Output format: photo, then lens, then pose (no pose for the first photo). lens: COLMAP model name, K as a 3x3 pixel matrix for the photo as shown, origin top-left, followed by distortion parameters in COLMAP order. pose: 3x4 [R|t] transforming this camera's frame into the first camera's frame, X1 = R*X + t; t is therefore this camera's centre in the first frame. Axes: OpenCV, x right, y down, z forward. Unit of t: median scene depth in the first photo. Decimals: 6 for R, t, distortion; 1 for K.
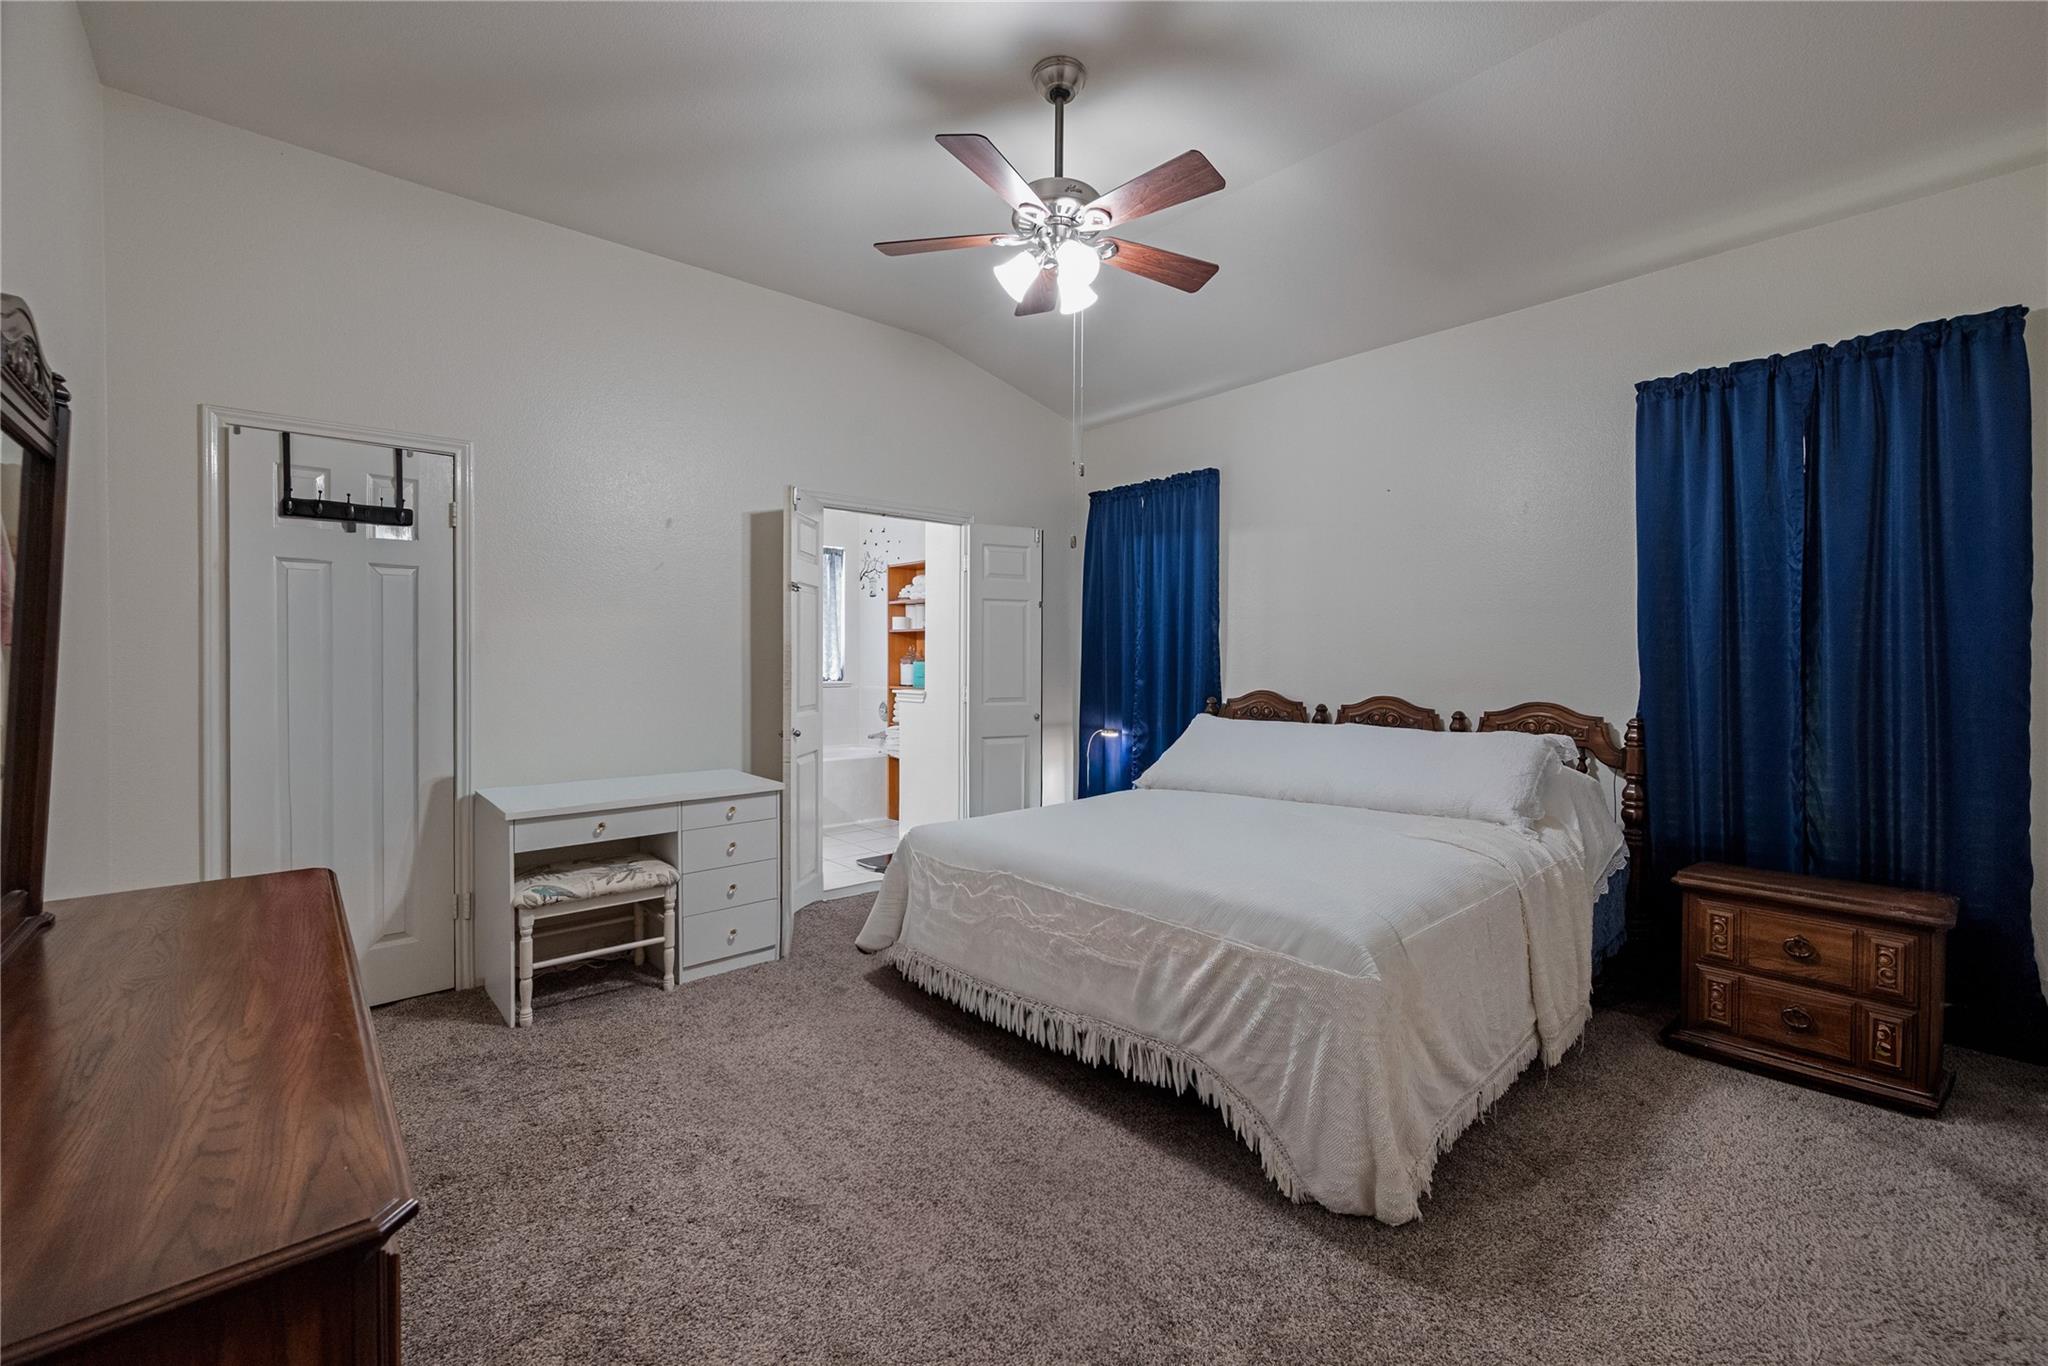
lens RADIAL K [[822.5, 0, 1026.3], [0, 822.5, 666.6], [0, 0, 1]] dist [-0.003045, 0.000088]
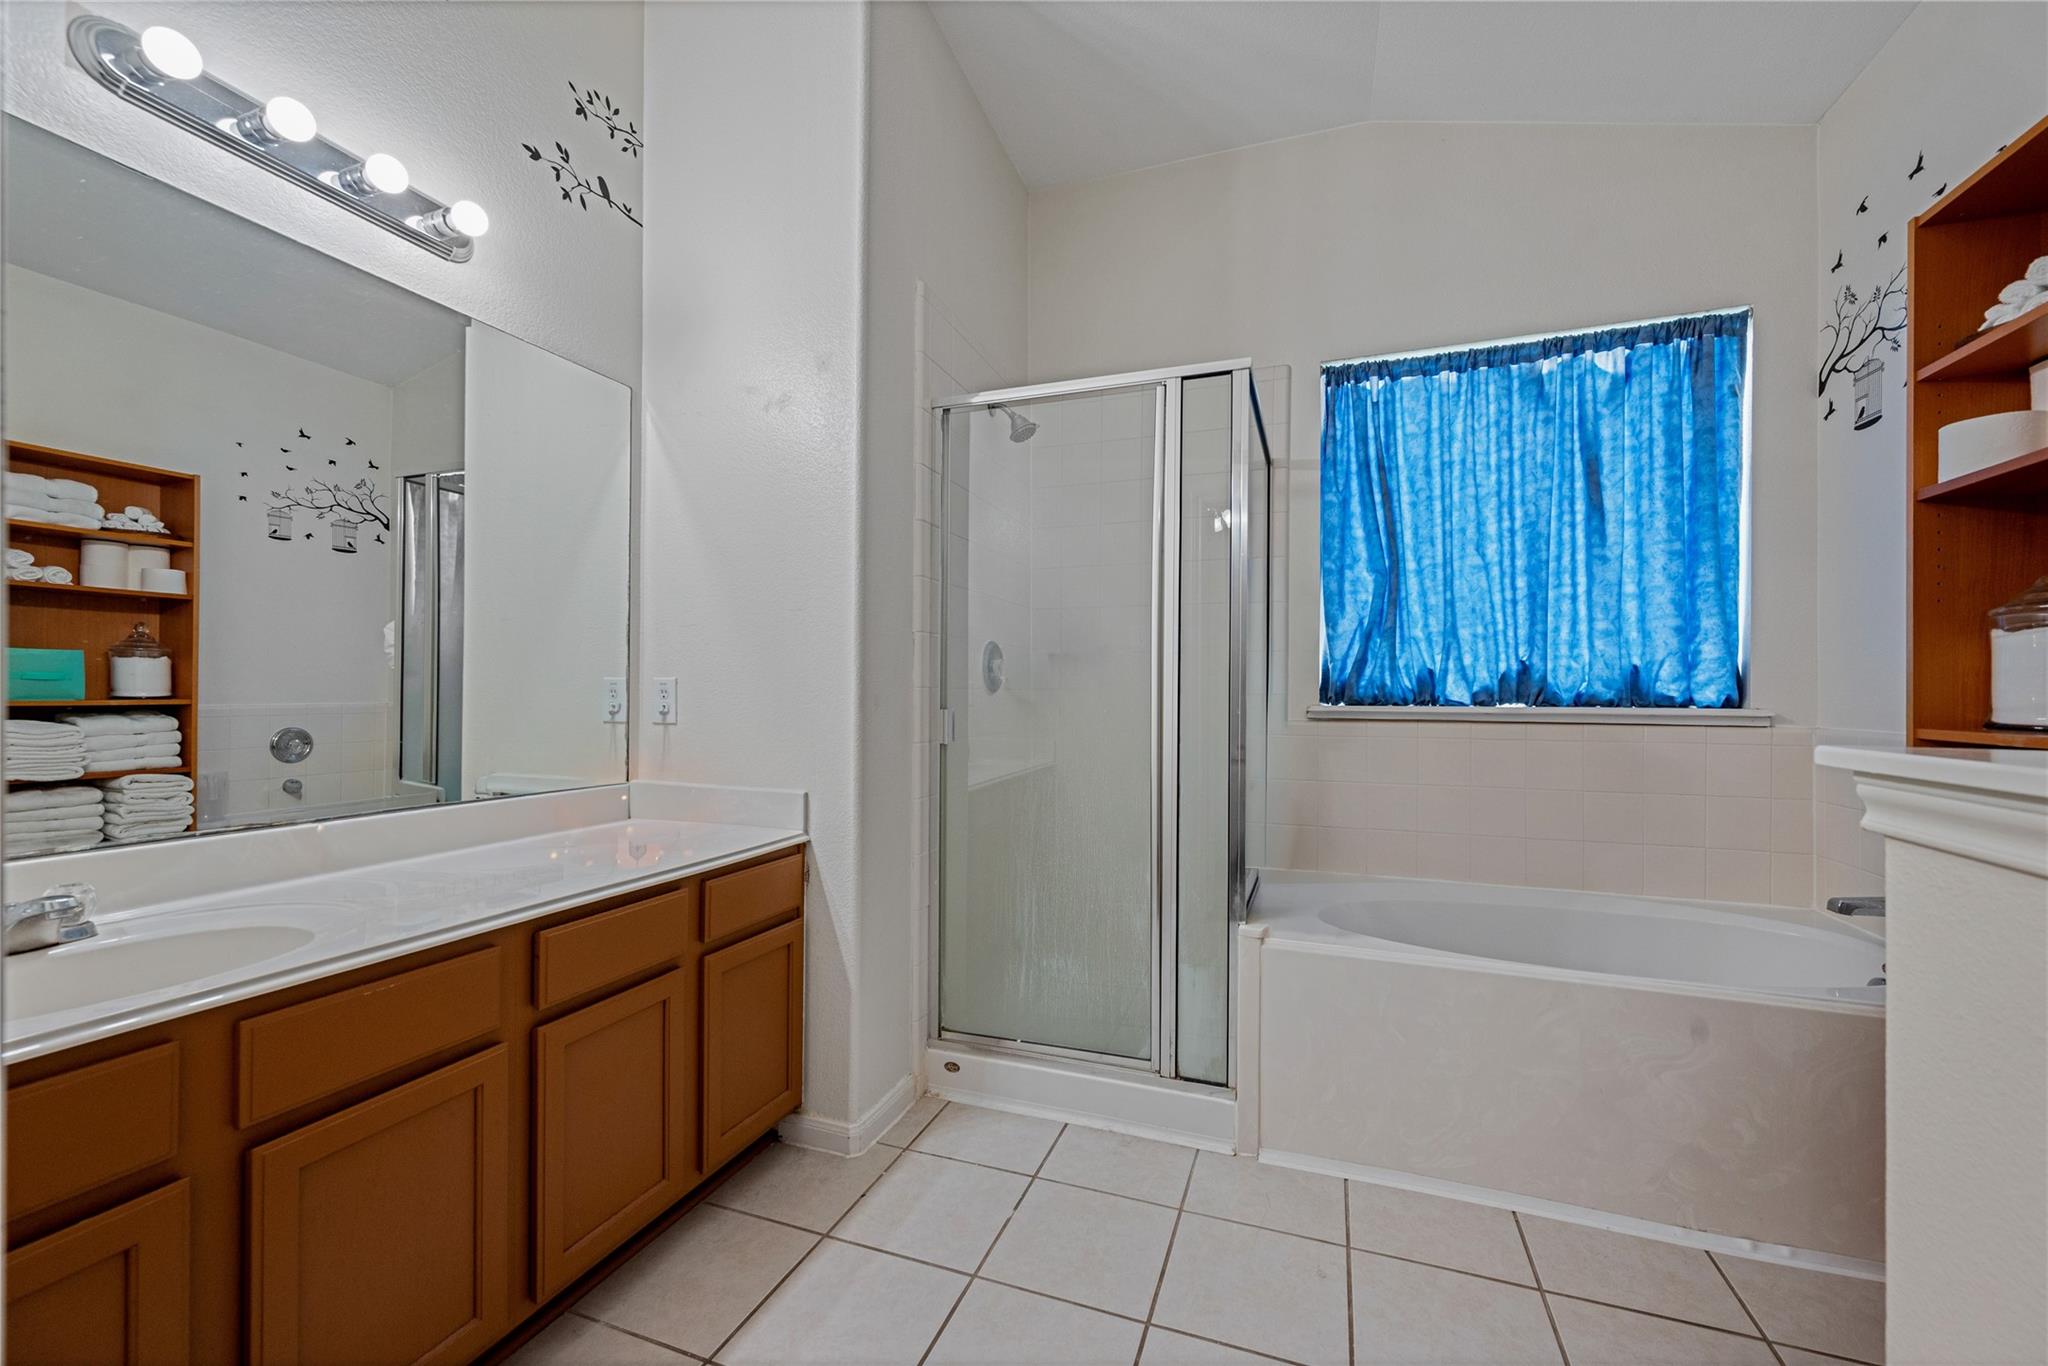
lens RADIAL K [[822.5, 0, 1022.9], [0, 822.5, 688.5], [0, 0, 1]] dist [-0.003045, 0.000088]
pose [[0.494902, -0.001578, -0.868947, -0.106771], [-0.006186, 0.999967, -0.005339, 0.017470], [0.868927, 0.008018, 0.494876, 0.779187]]
